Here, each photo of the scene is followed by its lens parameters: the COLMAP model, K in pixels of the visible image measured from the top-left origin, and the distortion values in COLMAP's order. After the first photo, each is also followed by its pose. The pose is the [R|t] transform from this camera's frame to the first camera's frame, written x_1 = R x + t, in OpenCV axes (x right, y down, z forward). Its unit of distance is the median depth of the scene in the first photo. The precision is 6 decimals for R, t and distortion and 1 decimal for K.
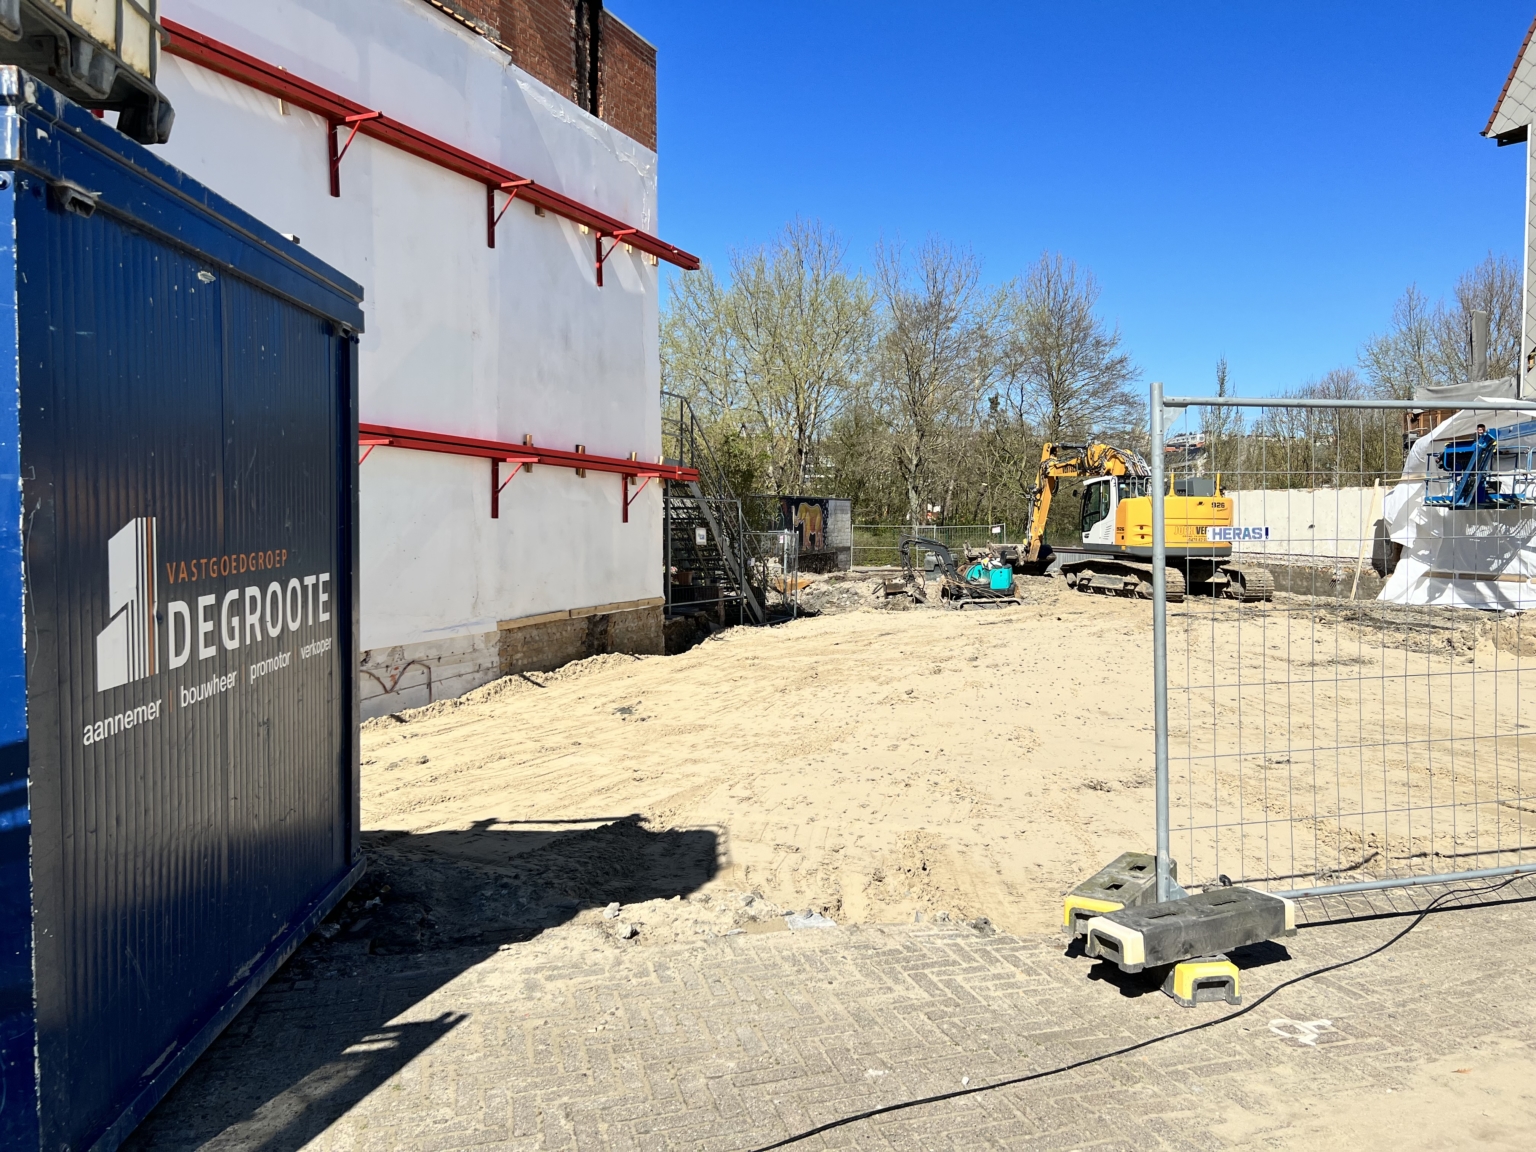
lens RADIAL K [[1145.0, 0, 767.5], [0, 1145.0, 570.7], [0, 0, 1]] dist [0.057349, -0.065223]
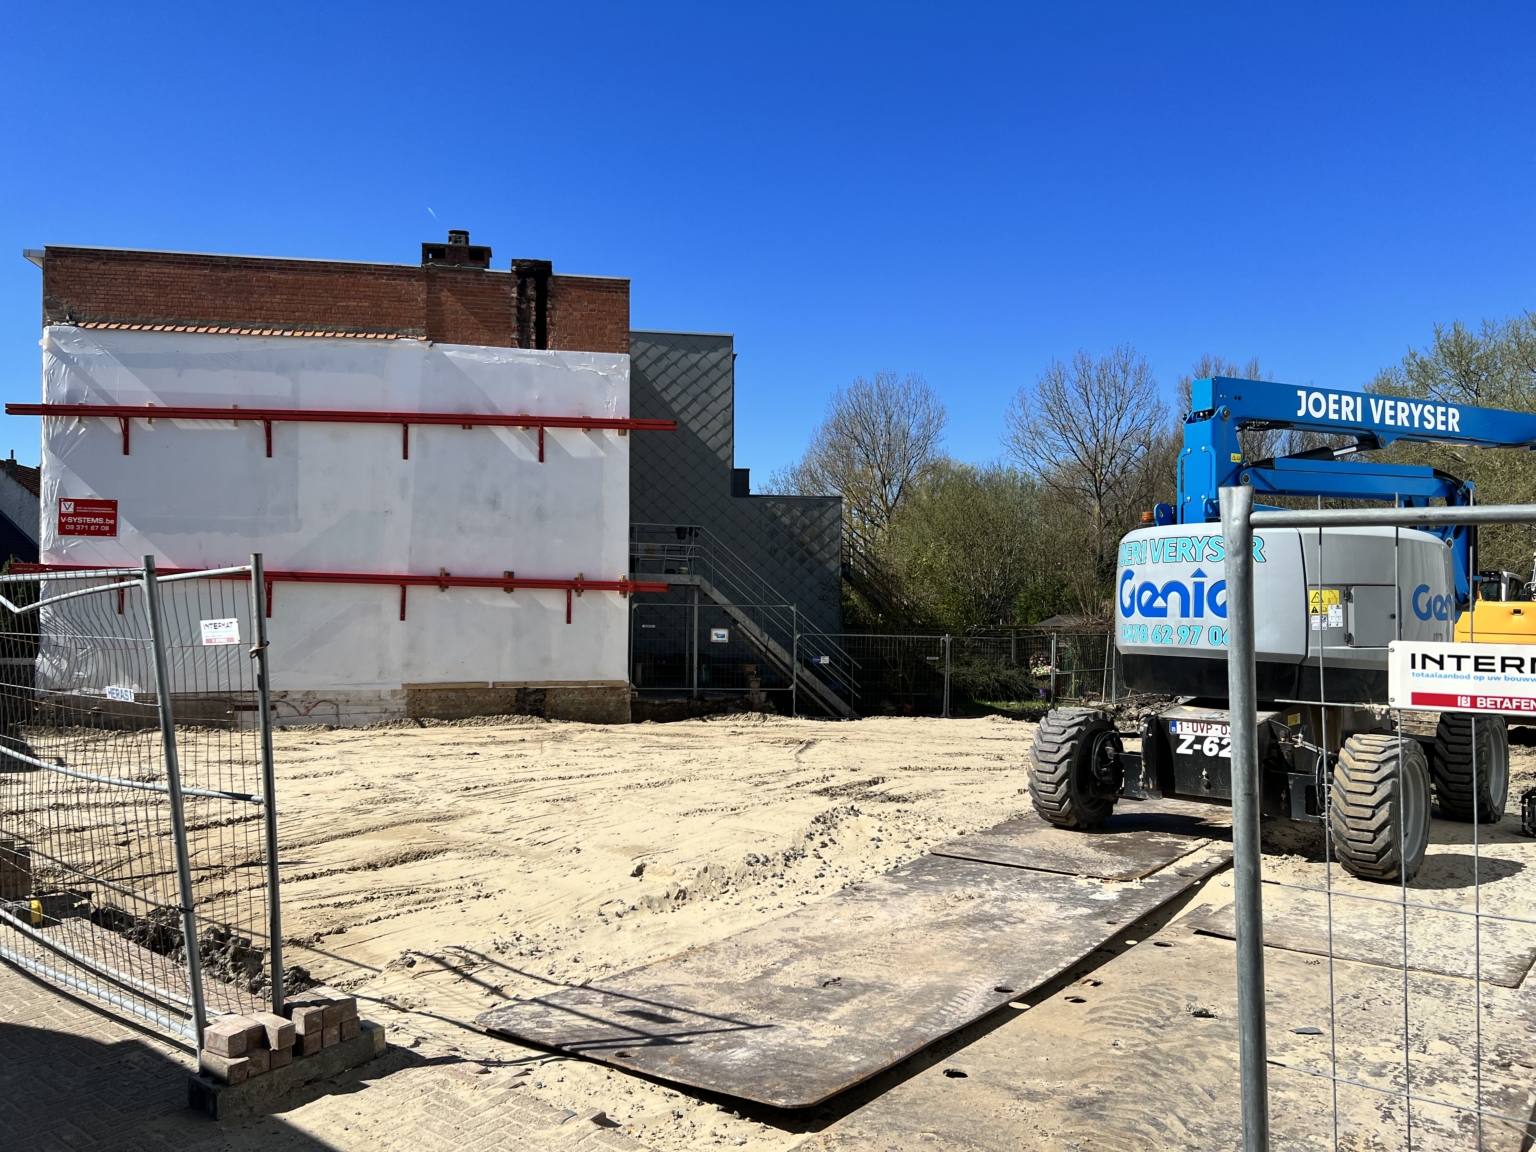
lens RADIAL K [[1145.0, 0, 766.2], [0, 1145.0, 583.3], [0, 0, 1]] dist [0.057349, -0.065223]
pose [[0.558217, -0.011307, -0.829618, 1.161729], [-0.043457, 0.998136, -0.042844, -0.041828], [0.828556, 0.059968, 0.556686, 0.414743]]
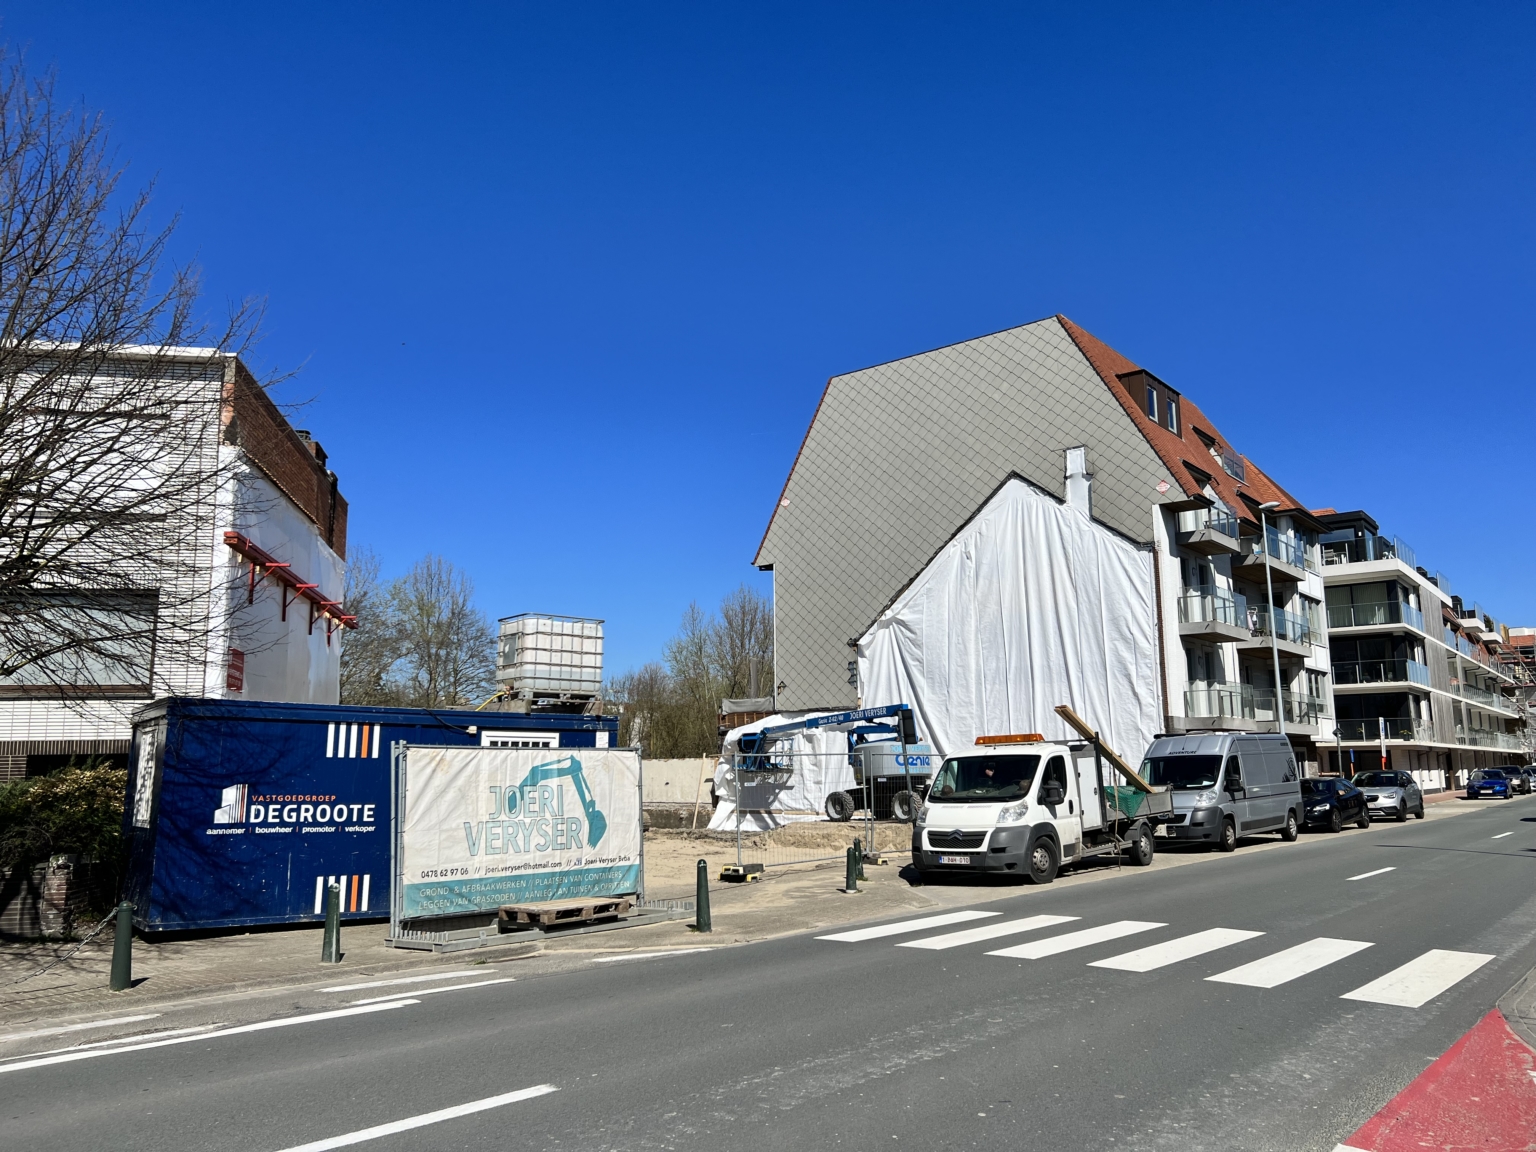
lens RADIAL K [[1145.0, 0, 760.8], [0, 1145.0, 580.0], [0, 0, 1]] dist [0.057349, -0.065223]
pose [[0.838972, 0.079611, 0.538320, -0.526128], [0.038206, 0.978182, -0.204206, 0.026791], [-0.542832, 0.191890, 0.817626, -0.736467]]
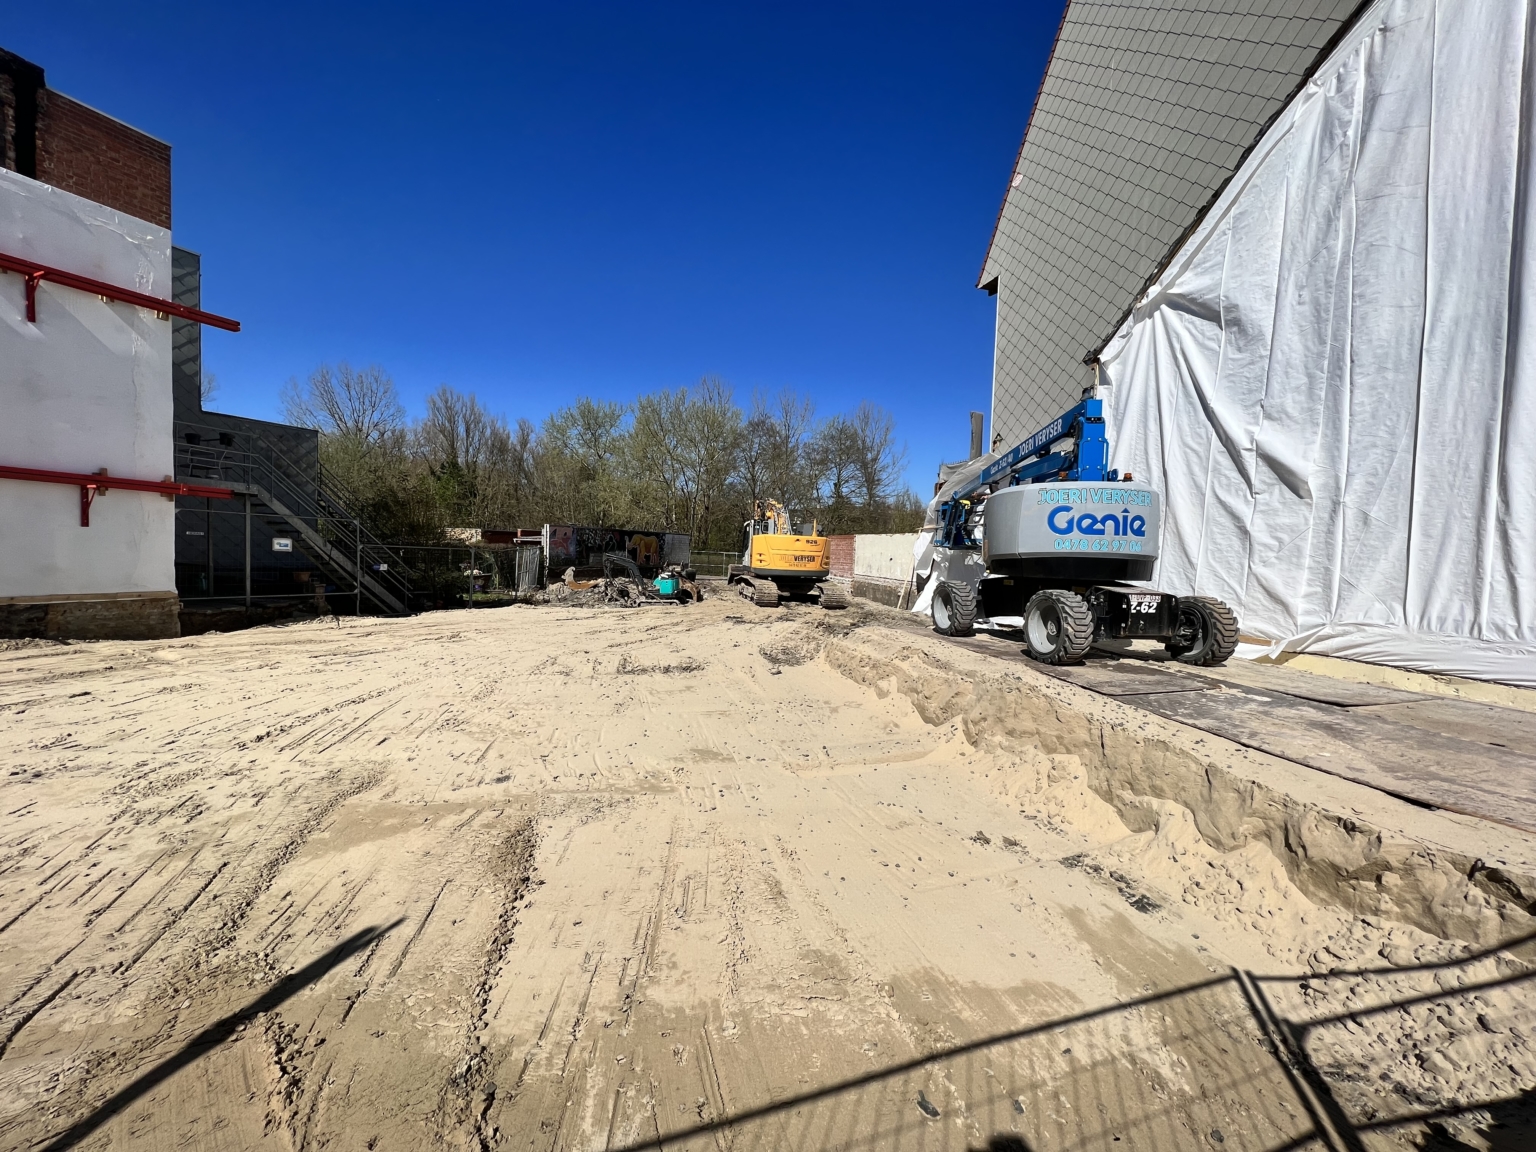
lens RADIAL K [[606.1, 0, 770.8], [0, 606.1, 580.1], [0, 0, 1]] dist [-0.004346, -0.000516]
pose [[0.999289, 0.035513, -0.012674, 0.589451], [-0.035464, 0.999363, 0.004071, -0.014959], [0.012811, -0.003619, 0.999911, 0.383413]]
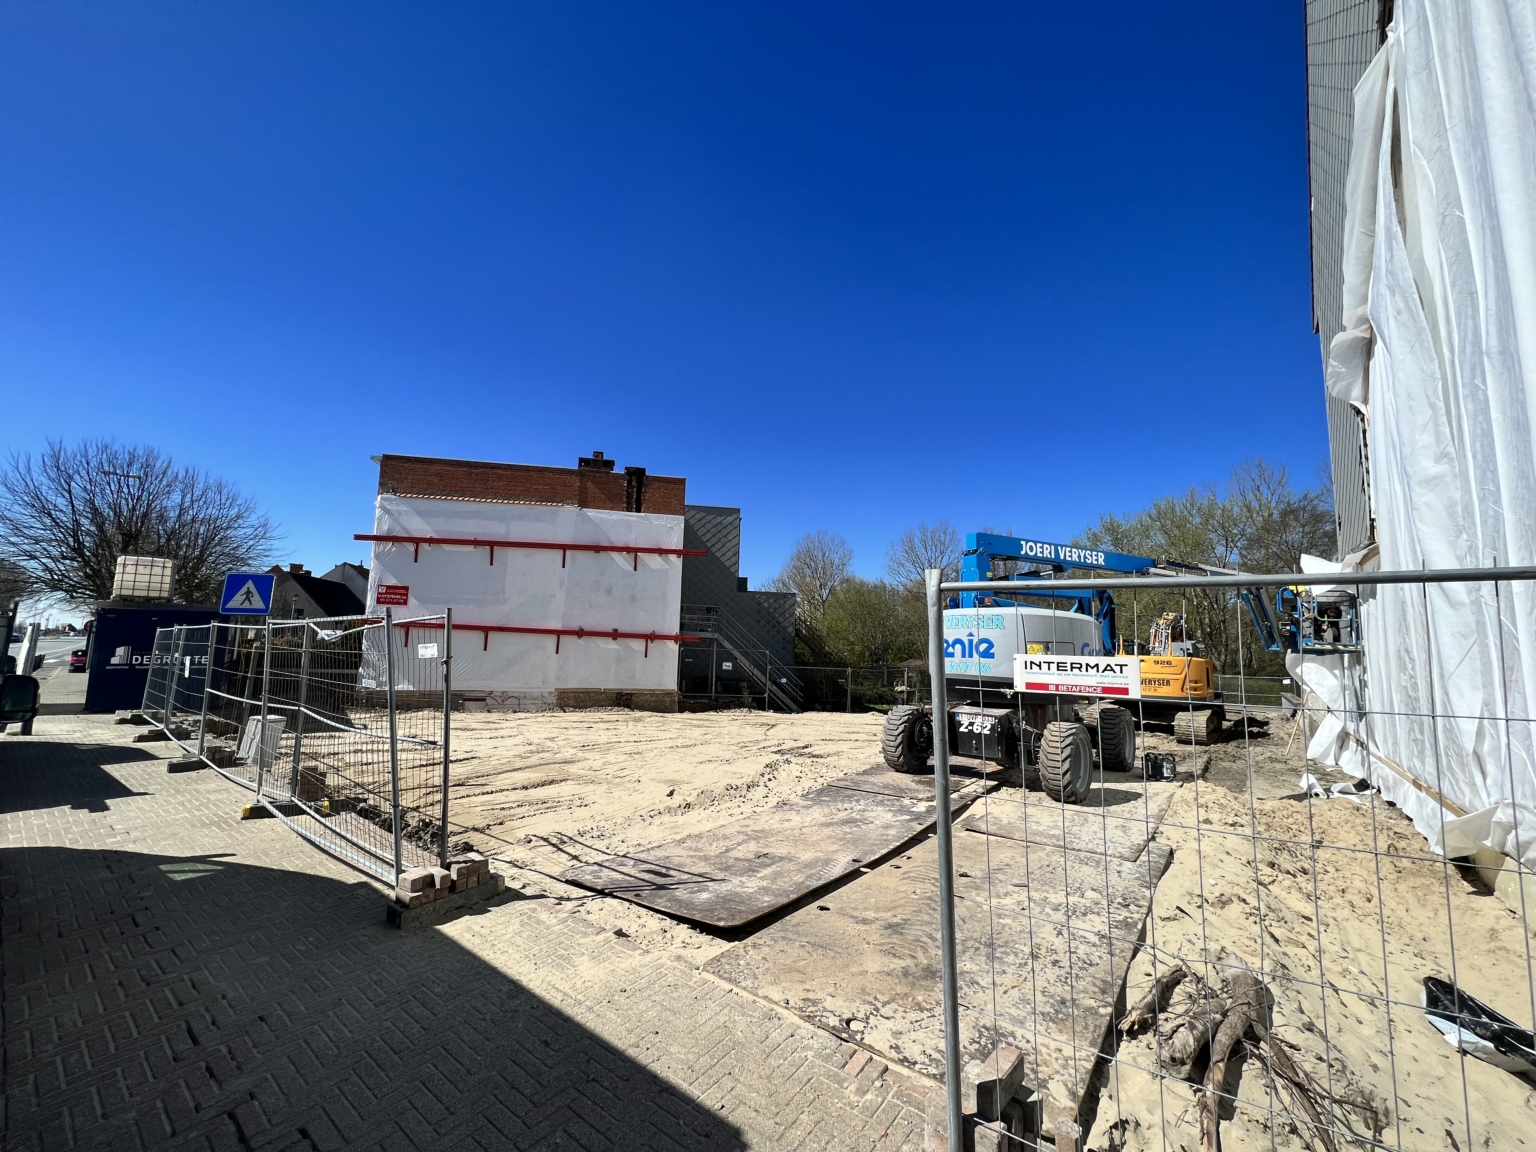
lens RADIAL K [[606.1, 0, 774.7], [0, 606.1, 577.9], [0, 0, 1]] dist [-0.004346, -0.000516]
pose [[0.579327, -0.082555, -0.810904, 1.165314], [-0.063272, 0.987301, -0.145716, -0.038877], [0.812636, 0.135725, 0.566747, 0.429979]]
